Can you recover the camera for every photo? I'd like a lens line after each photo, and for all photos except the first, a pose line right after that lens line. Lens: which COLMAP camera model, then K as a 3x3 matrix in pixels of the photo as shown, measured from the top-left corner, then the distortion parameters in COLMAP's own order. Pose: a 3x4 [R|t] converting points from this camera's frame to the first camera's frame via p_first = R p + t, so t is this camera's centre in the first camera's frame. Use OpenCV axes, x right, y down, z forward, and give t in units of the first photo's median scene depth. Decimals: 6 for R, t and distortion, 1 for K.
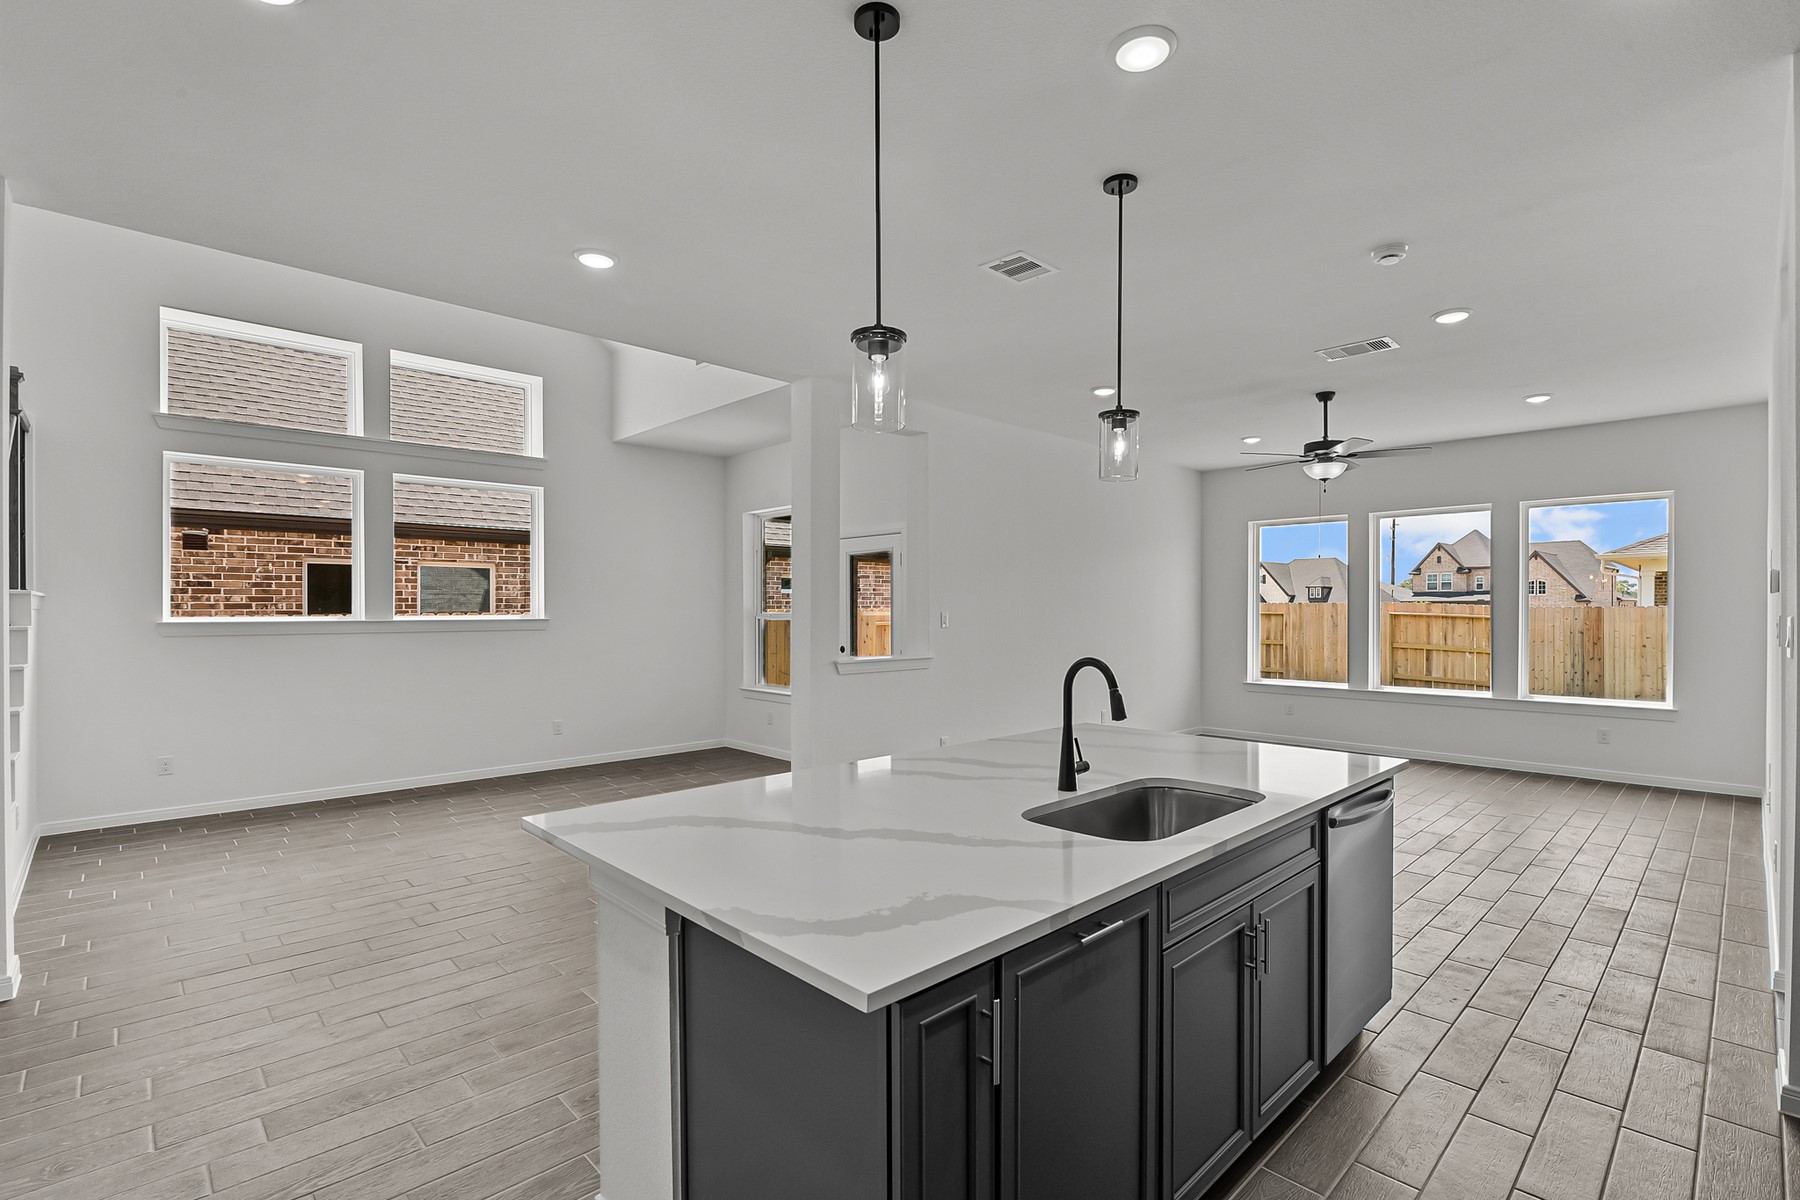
lens RADIAL K [[828.7, 0, 899.3], [0, 828.7, 614.3], [0, 0, 1]] dist [-0.011975, 0.001337]
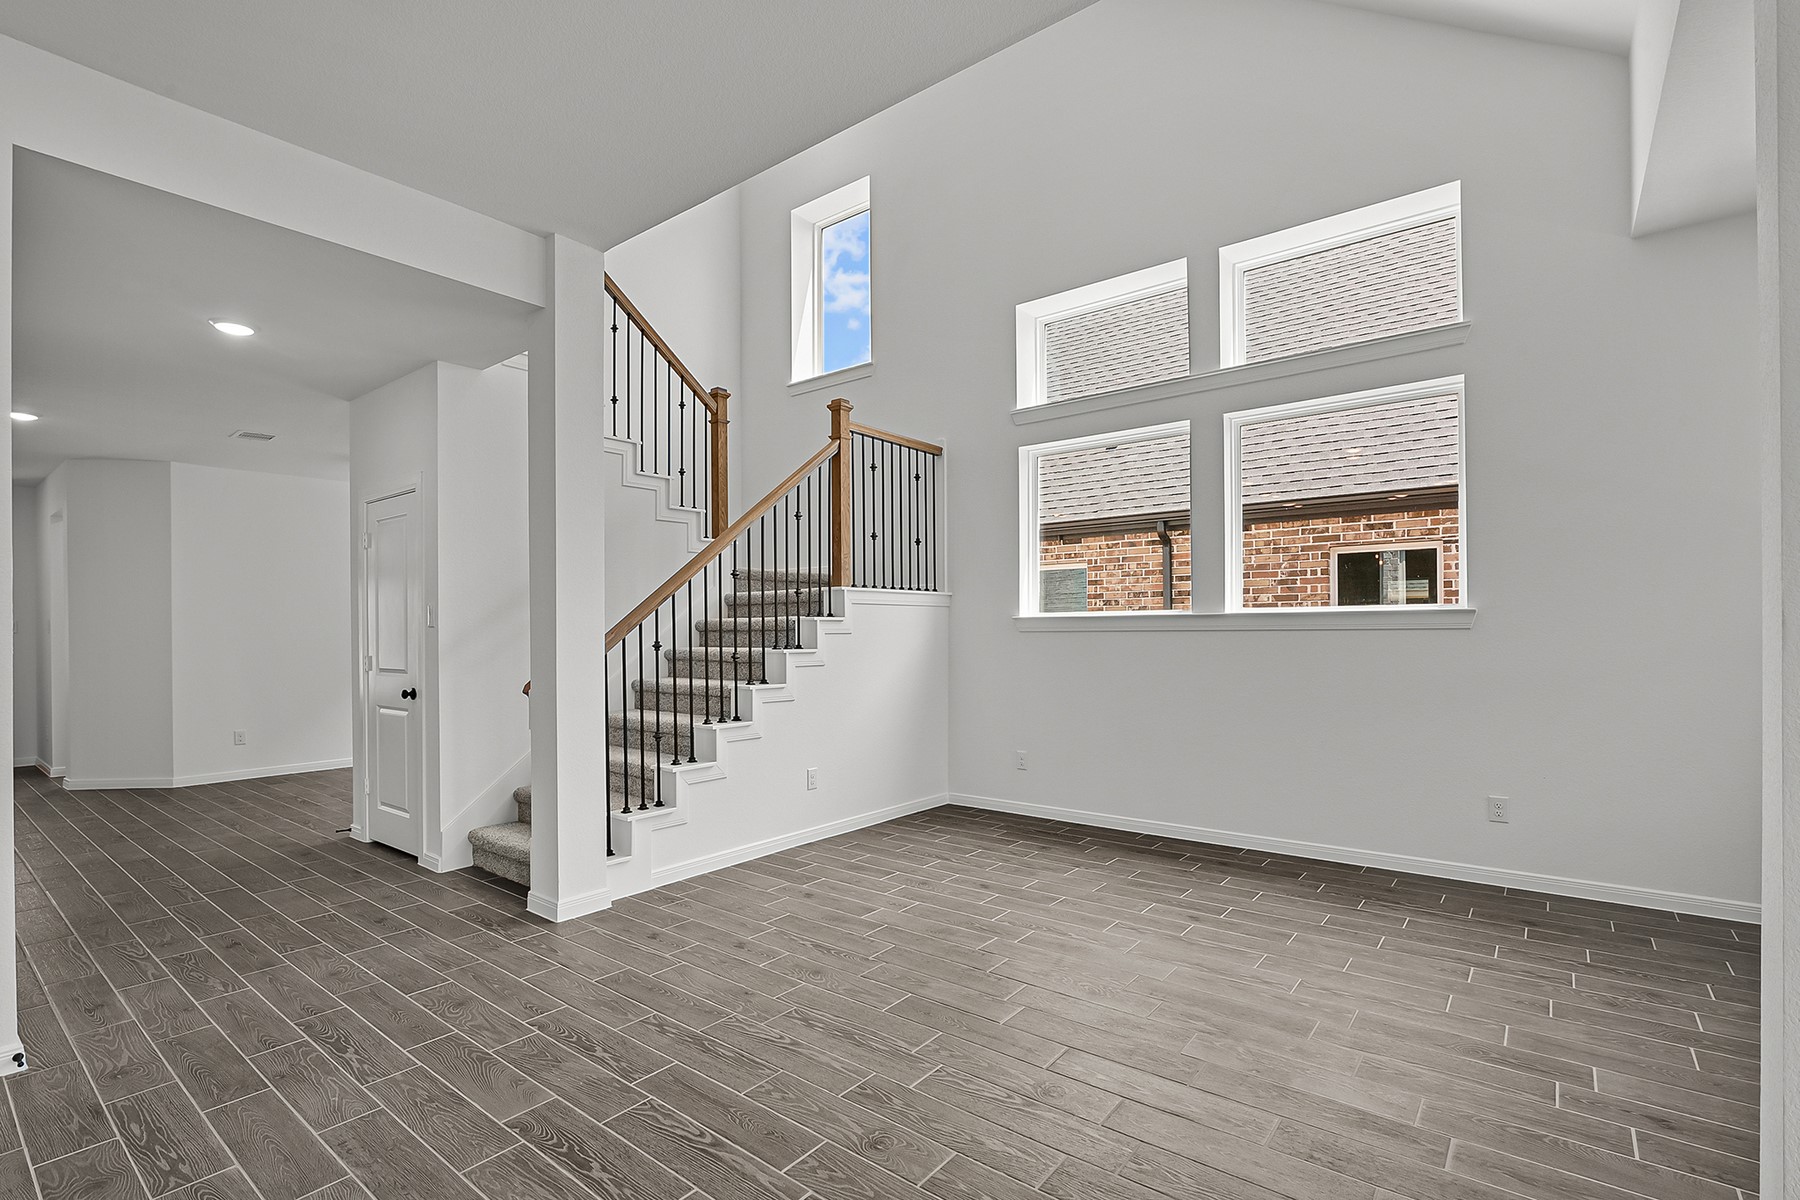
lens RADIAL K [[828.7, 0, 907.8], [0, 828.7, 630.7], [0, 0, 1]] dist [-0.011975, 0.001337]
pose [[0.136864, -0.000682, -0.990590, 0.082663], [0.002043, 0.999998, -0.000407, 0.023007], [0.990588, -0.001968, 0.136866, 0.631038]]
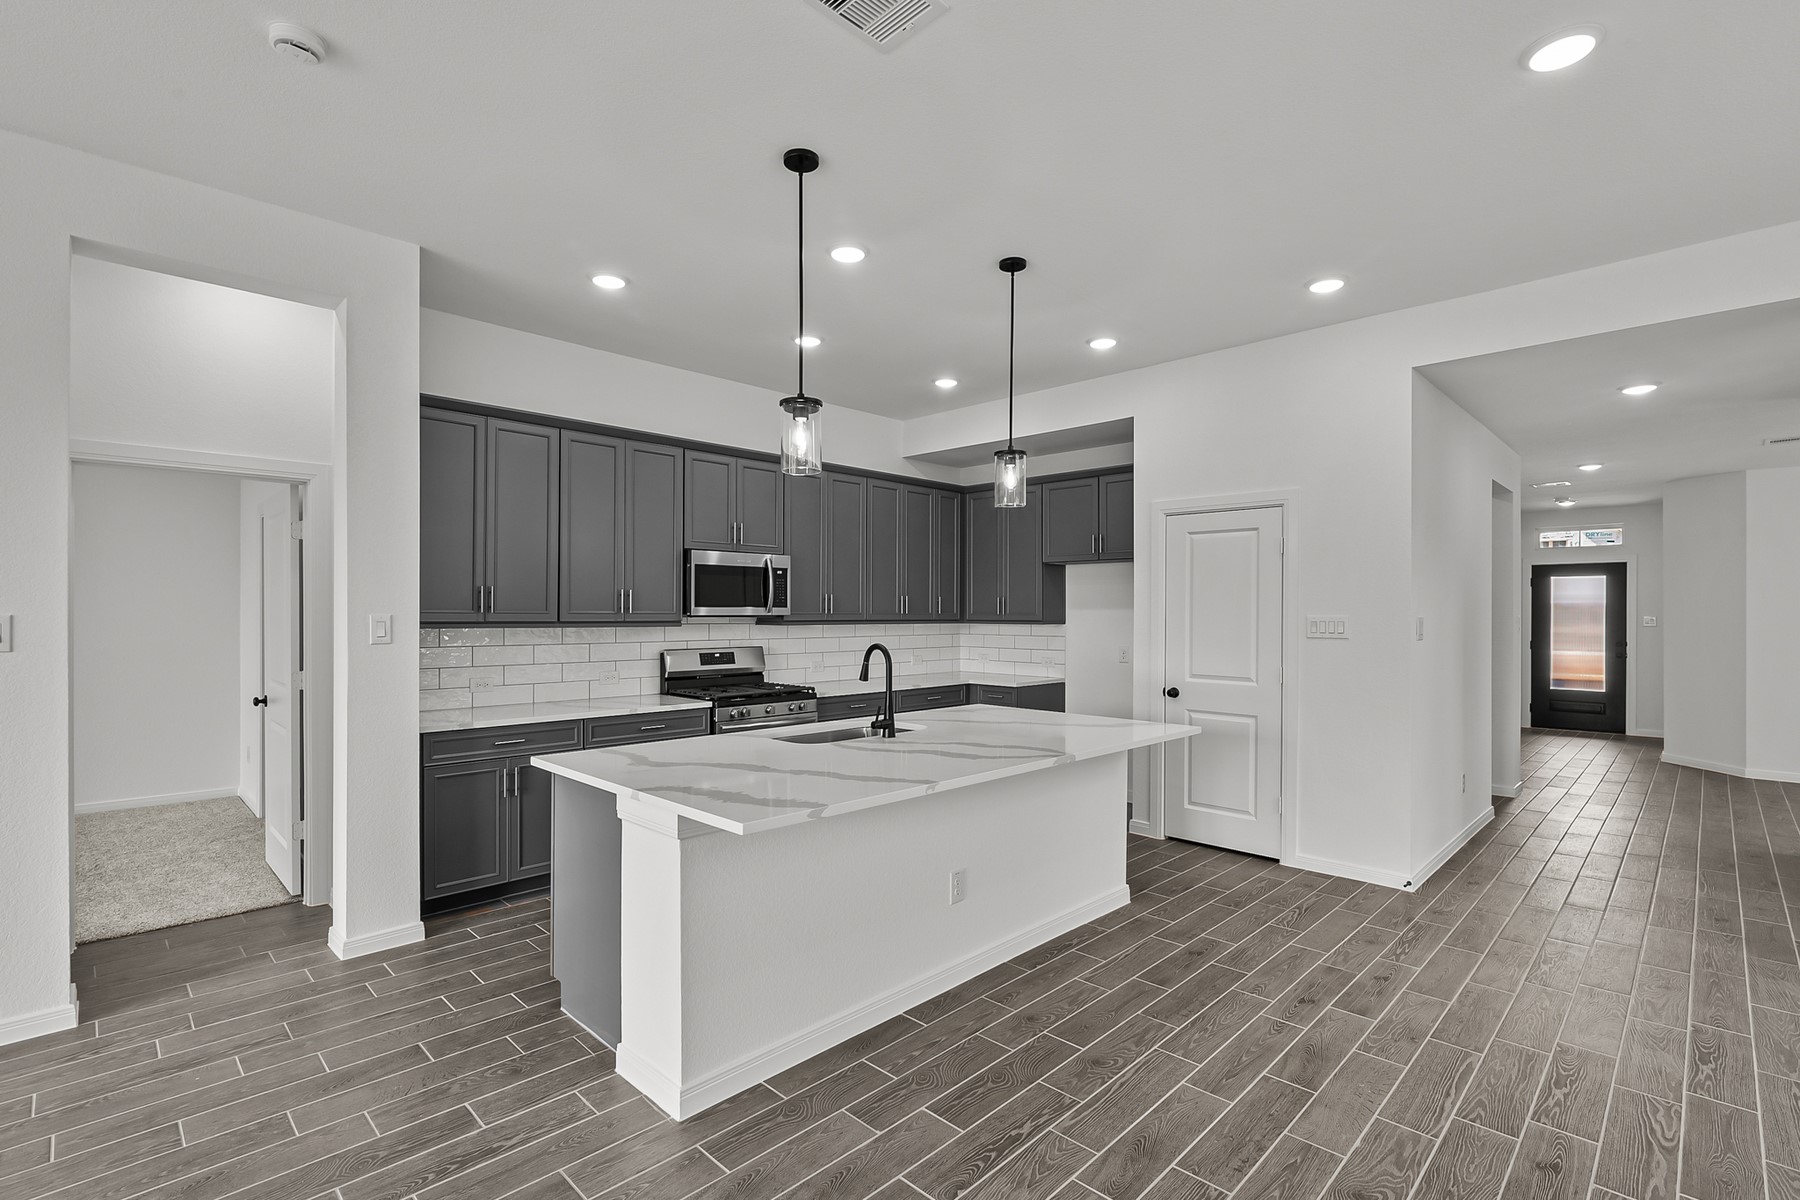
lens RADIAL K [[828.7, 0, 890.8], [0, 828.7, 613.5], [0, 0, 1]] dist [-0.011975, 0.001337]
pose [[-0.999853, -0.003973, -0.016655, 0.088939], [-0.004084, 0.999970, 0.006626, -0.004683], [0.016628, 0.006693, -0.999839, 0.938356]]
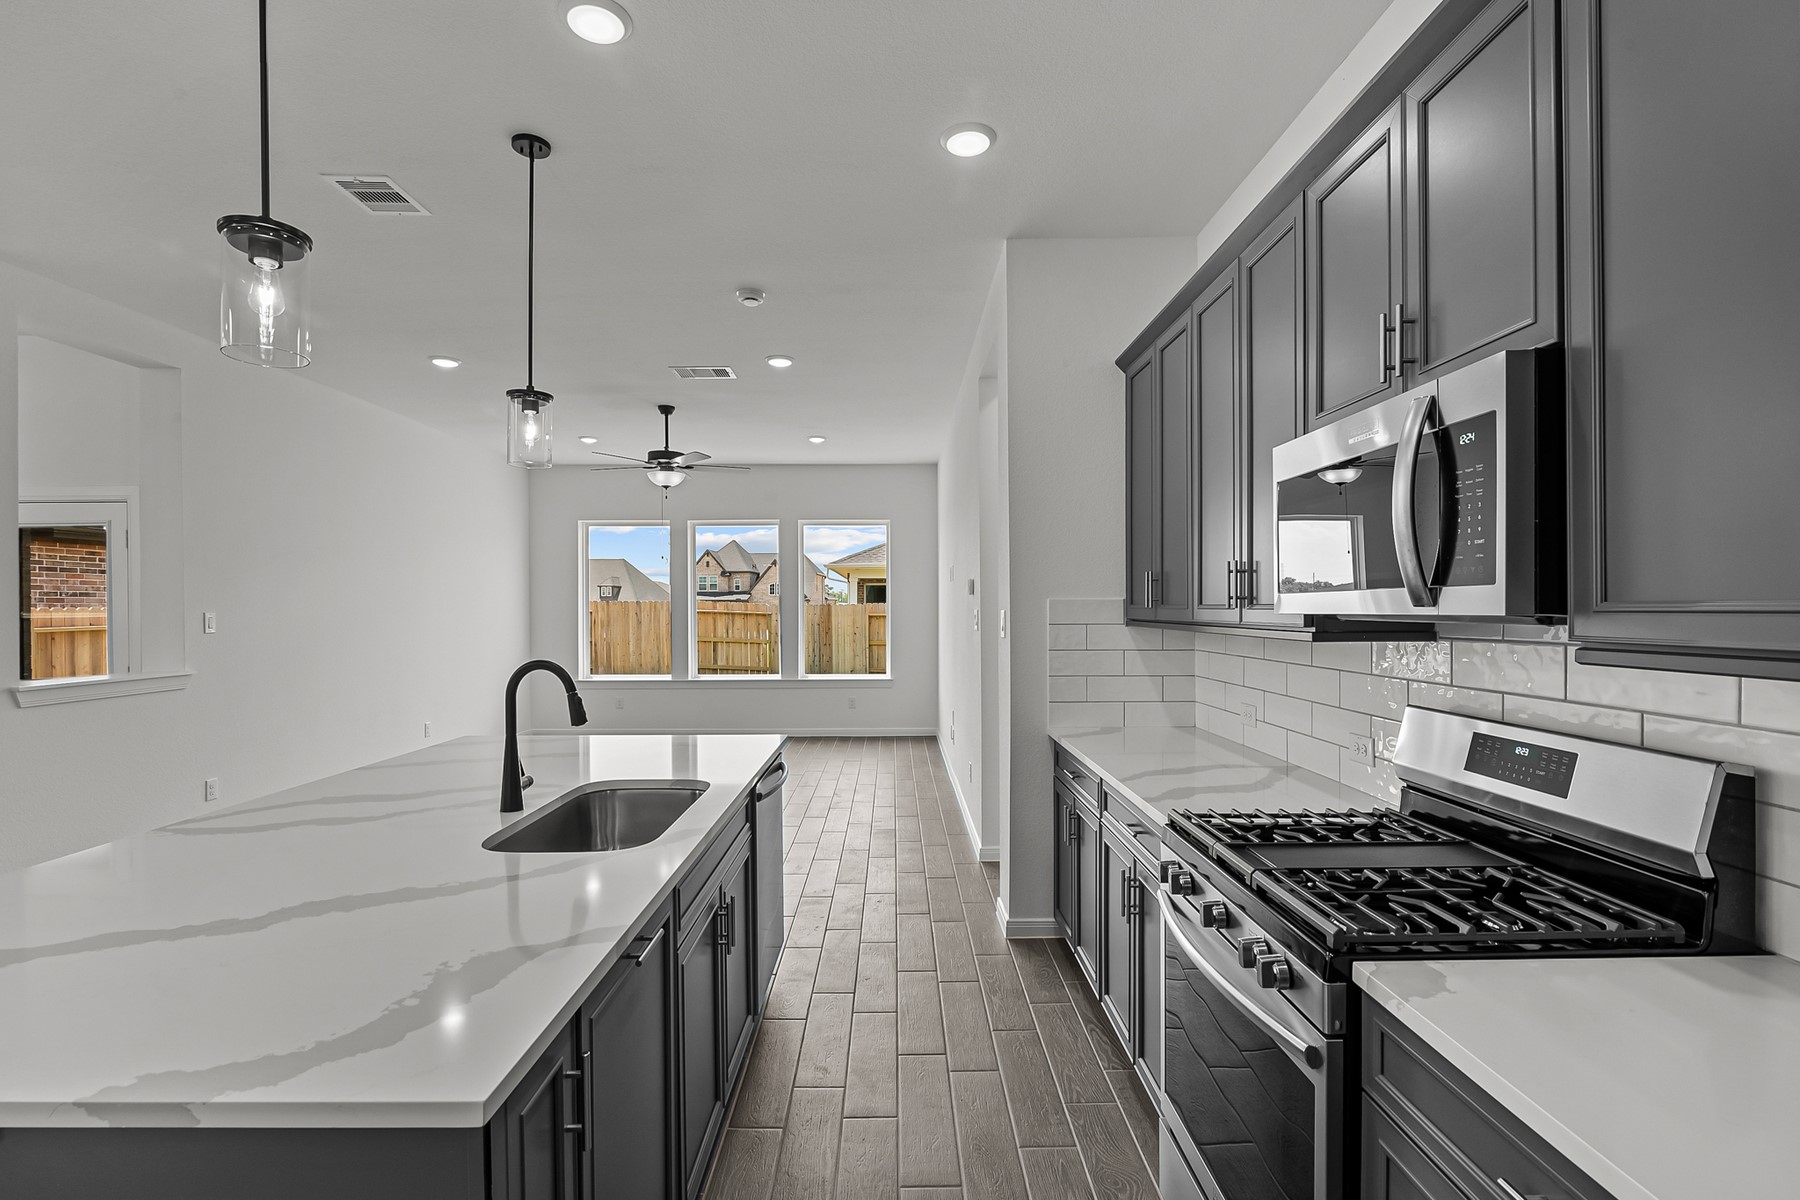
lens RADIAL K [[828.7, 0, 900.9], [0, 828.7, 615.5], [0, 0, 1]] dist [-0.011975, 0.001337]
pose [[0.686829, -0.010473, 0.726744, -0.058746], [0.008020, 0.999945, 0.006831, 0.000126], [-0.726775, 0.001137, 0.686875, 0.033157]]
